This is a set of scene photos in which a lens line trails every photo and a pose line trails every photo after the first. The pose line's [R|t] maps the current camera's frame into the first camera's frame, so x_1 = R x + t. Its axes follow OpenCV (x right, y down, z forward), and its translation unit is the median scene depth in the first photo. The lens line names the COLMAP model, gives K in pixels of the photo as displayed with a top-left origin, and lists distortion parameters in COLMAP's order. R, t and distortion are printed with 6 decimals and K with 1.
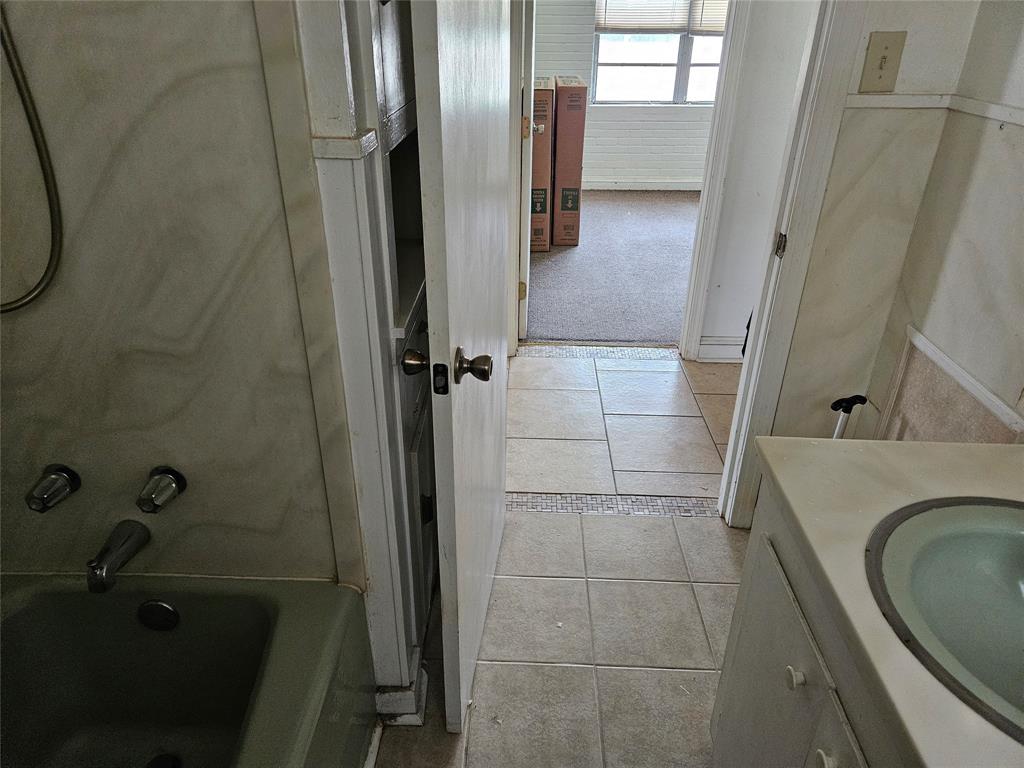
lens RADIAL K [[681.1, 0, 510.7], [0, 681.1, 378.9], [0, 0, 1]] dist [0.071904, -0.046003]
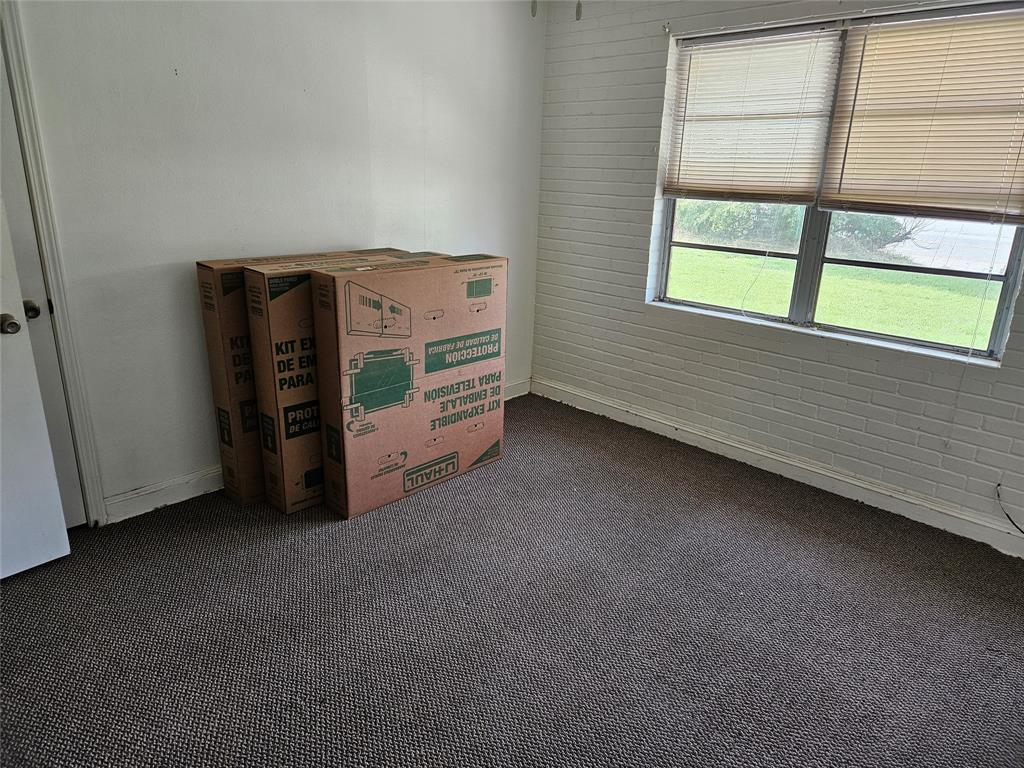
lens RADIAL K [[681.1, 0, 510.8], [0, 681.1, 383.8], [0, 0, 1]] dist [0.071904, -0.046003]
pose [[0.732072, 0.217838, -0.645459, 0.452237], [-0.336219, 0.939591, -0.064230, -0.256909], [0.592476, 0.264036, 0.761089, 0.495196]]
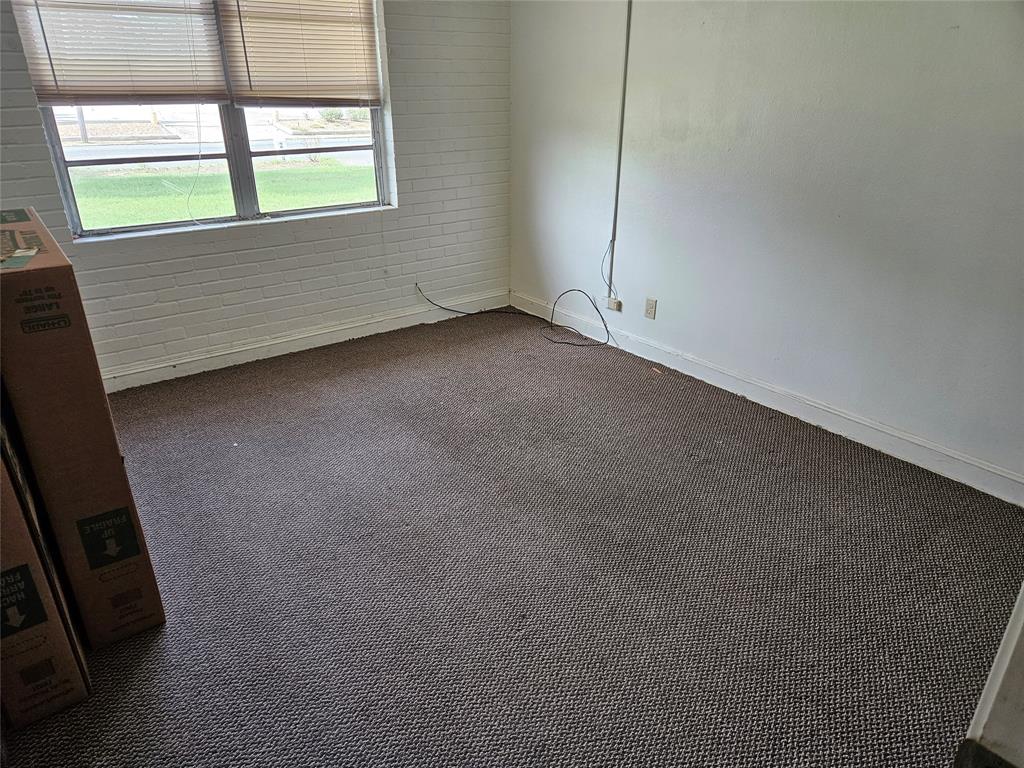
lens RADIAL K [[681.1, 0, 486.9], [0, 681.1, 385.1], [0, 0, 1]] dist [0.071904, -0.046003]
pose [[0.794571, -0.262350, 0.547566, 0.051100], [0.299091, 0.953946, 0.023045, -0.228378], [-0.528395, 0.145461, 0.836445, 0.449317]]
